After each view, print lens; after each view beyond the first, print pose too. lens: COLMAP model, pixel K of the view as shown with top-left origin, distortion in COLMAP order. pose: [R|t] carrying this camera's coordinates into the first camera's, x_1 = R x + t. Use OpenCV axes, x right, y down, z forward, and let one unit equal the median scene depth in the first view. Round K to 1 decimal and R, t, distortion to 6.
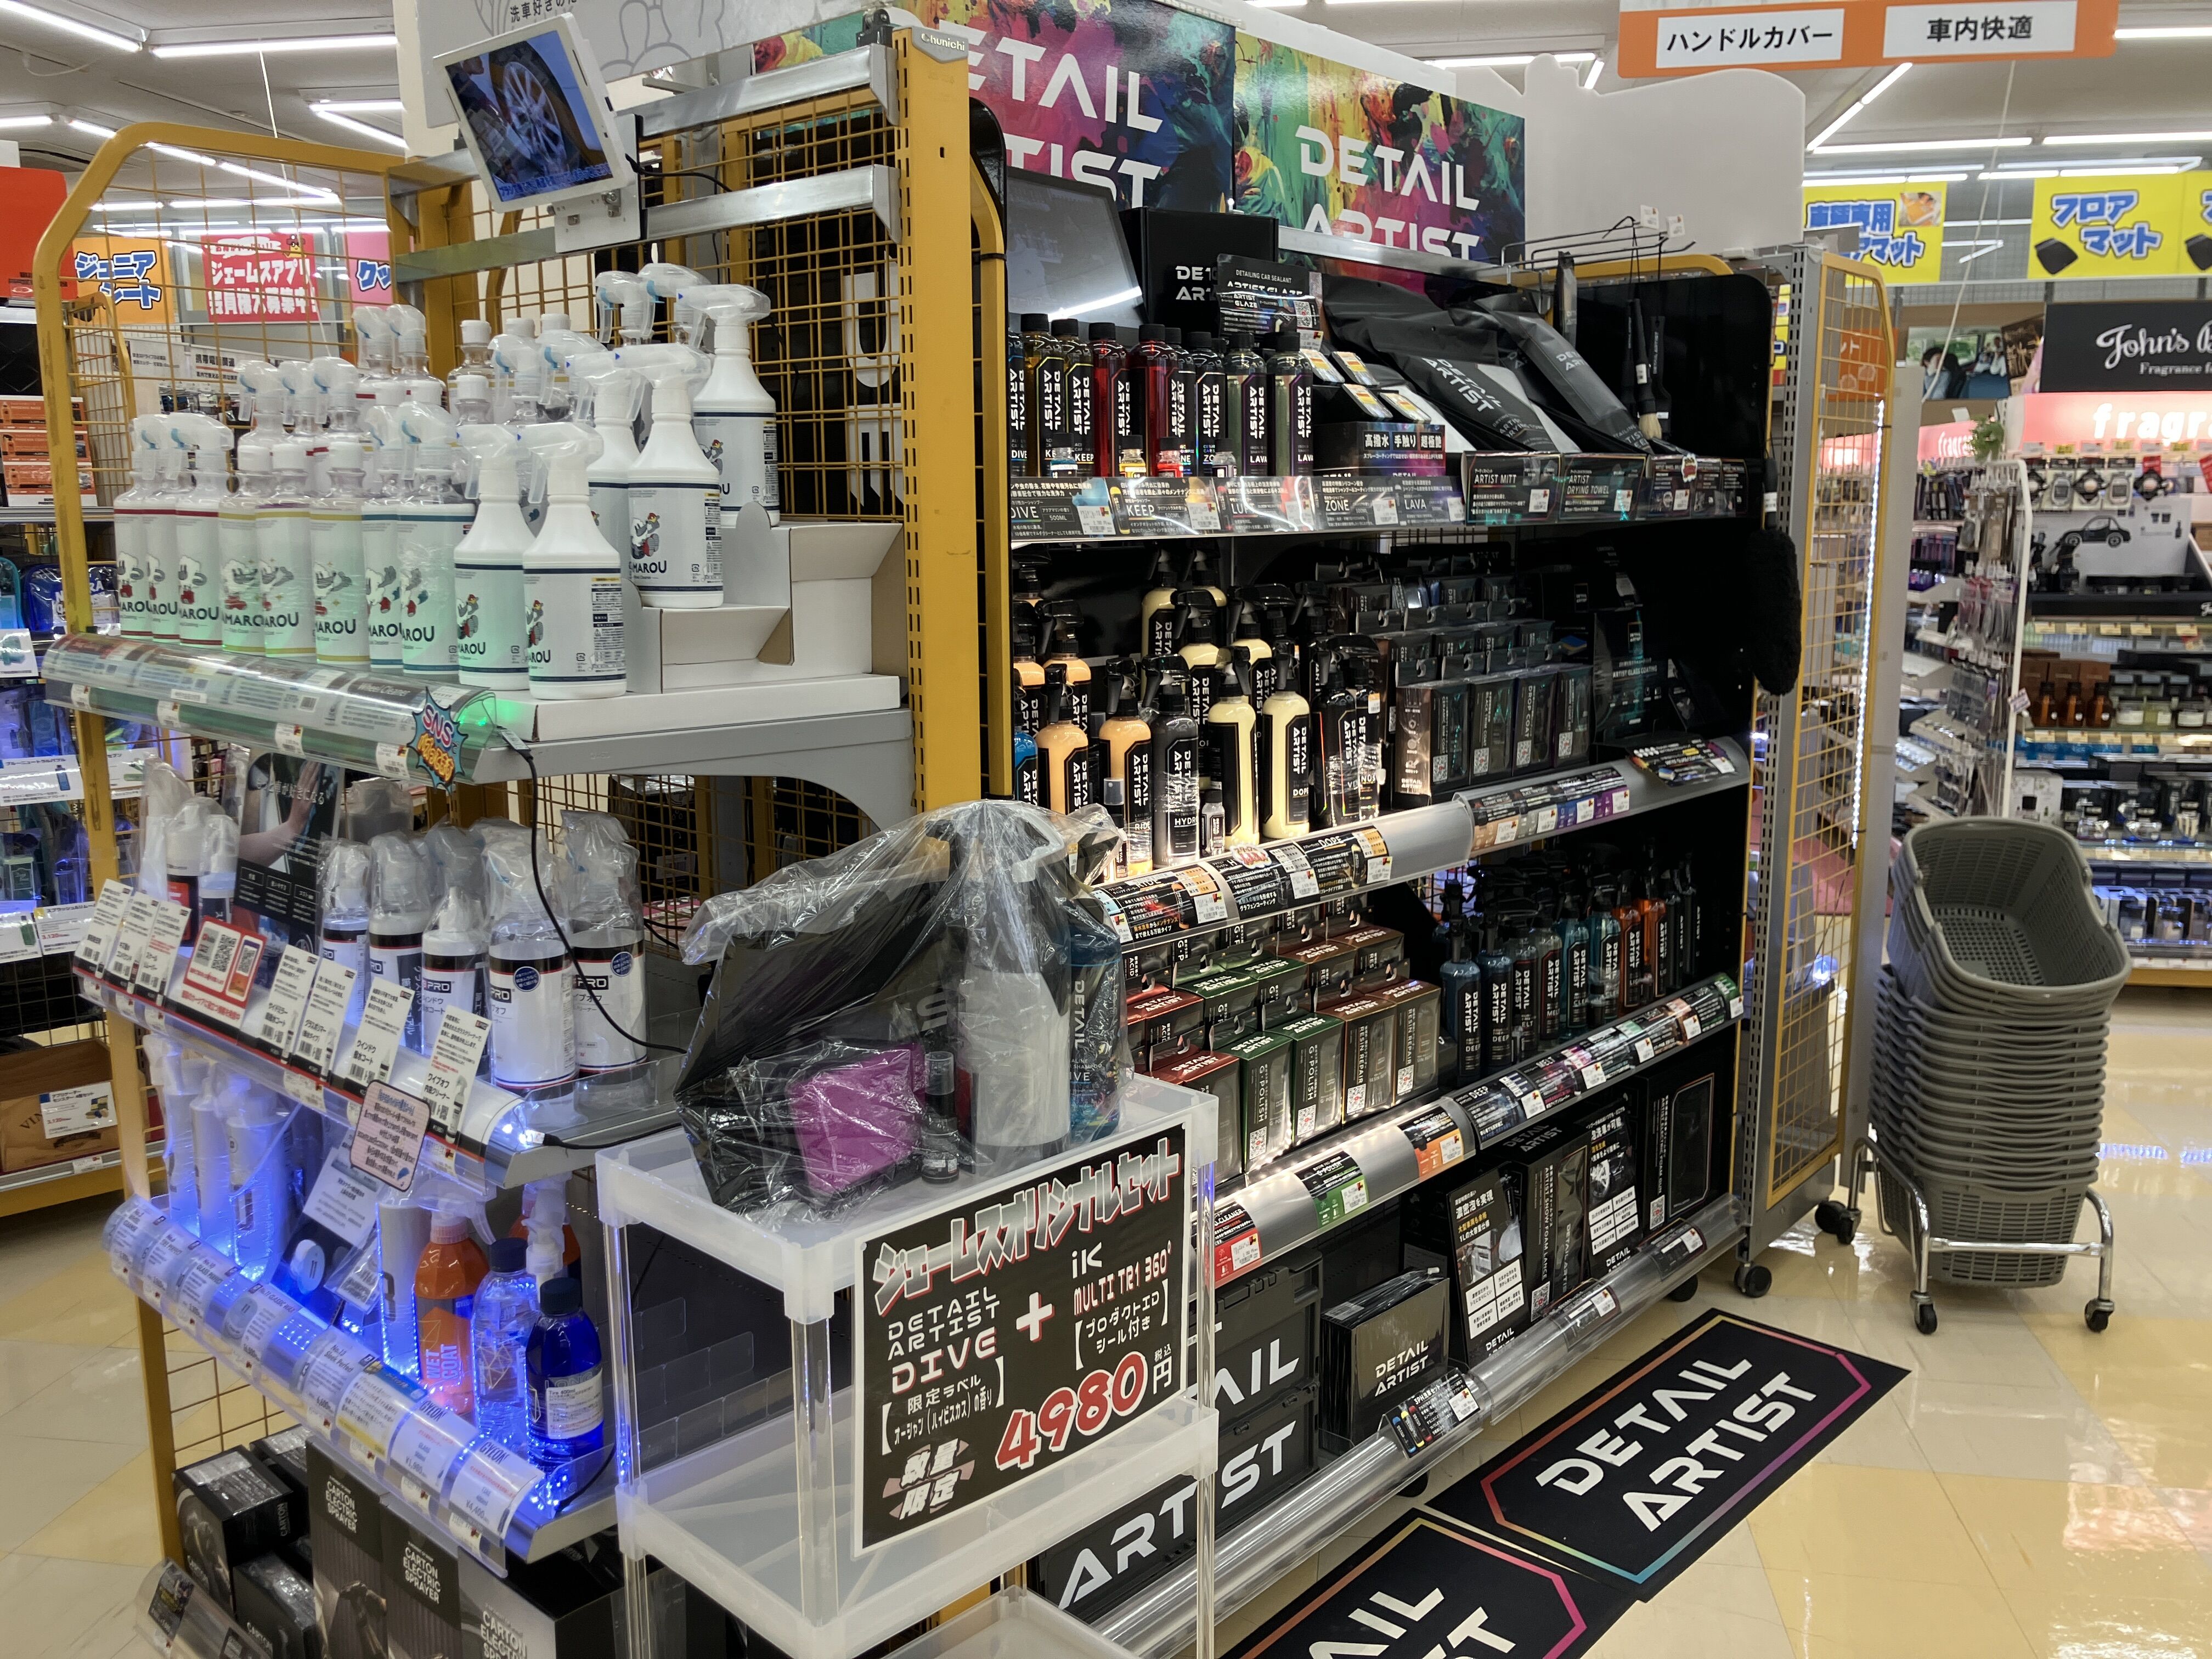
lens RADIAL K [[1804.5, 0, 1110.1], [0, 1804.5, 813.6], [0, 0, 1]] dist [0.007329, 0.004418]
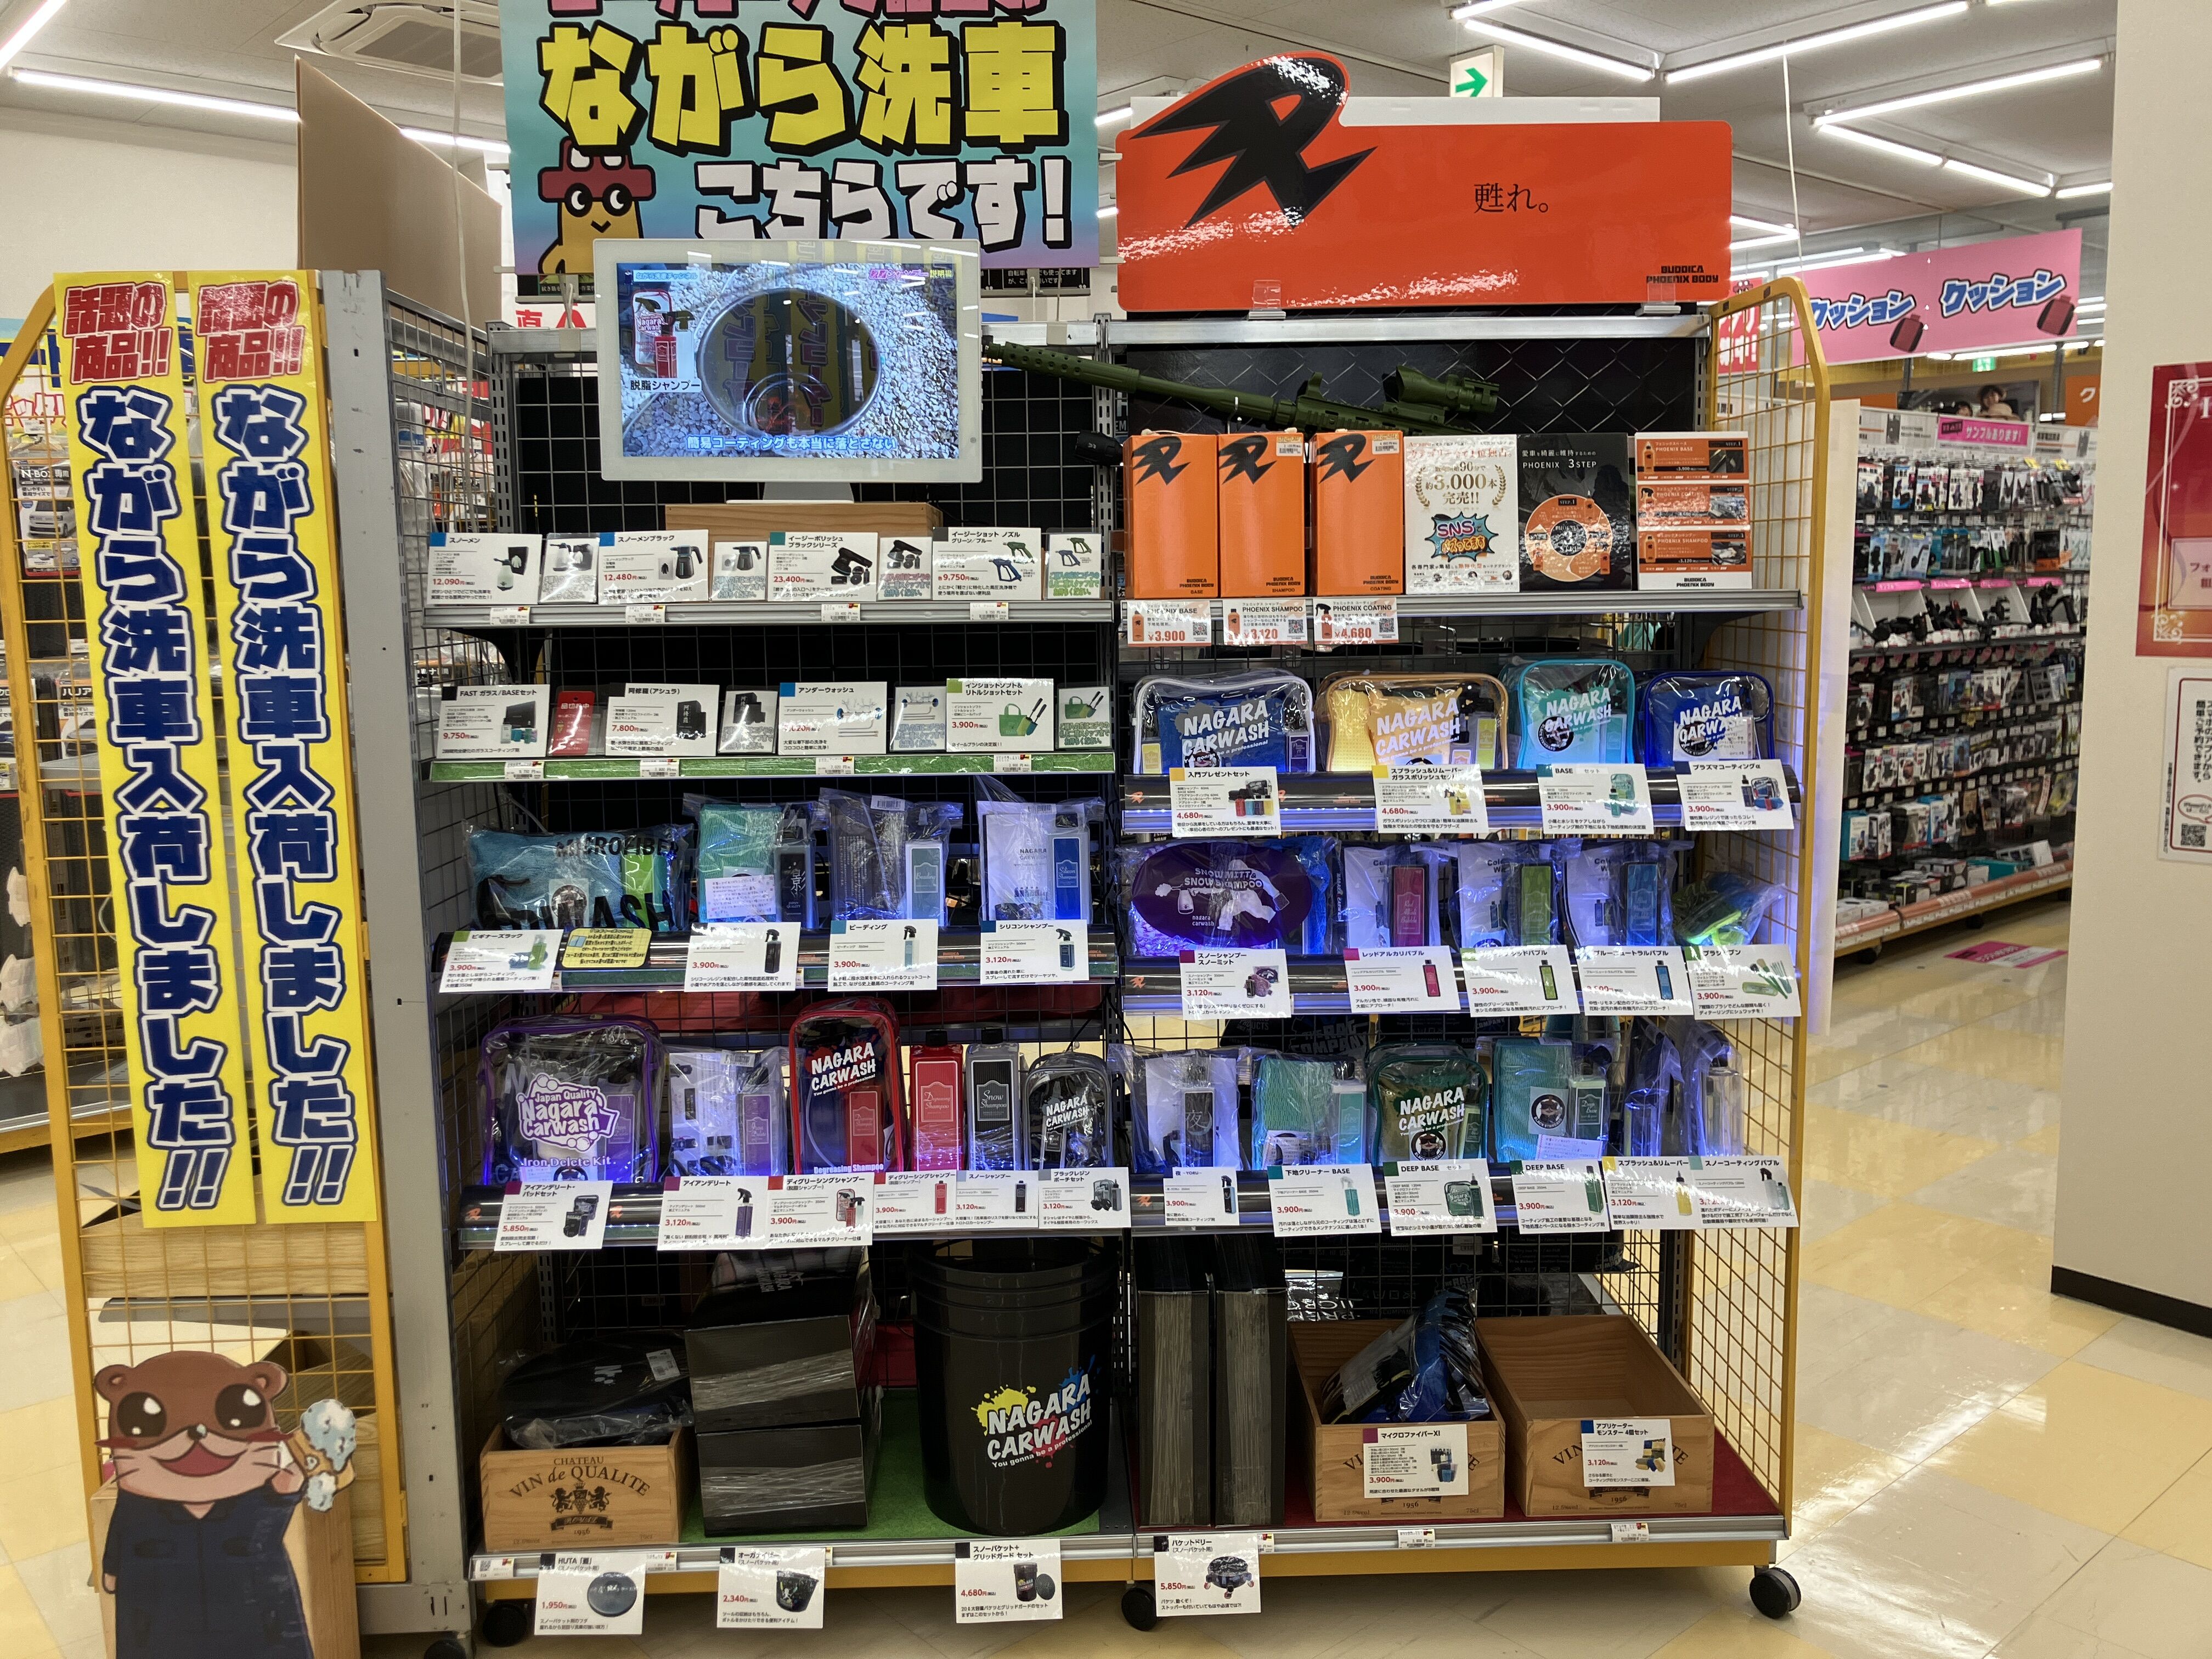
lens RADIAL K [[1804.5, 0, 1109.4], [0, 1804.5, 827.4], [0, 0, 1]] dist [0.007329, 0.004418]
pose [[0.767507, 0.089761, -0.634725, -0.304465], [-0.105269, 0.994354, 0.013328, -0.063882], [0.632338, 0.056587, 0.772623, 0.324725]]
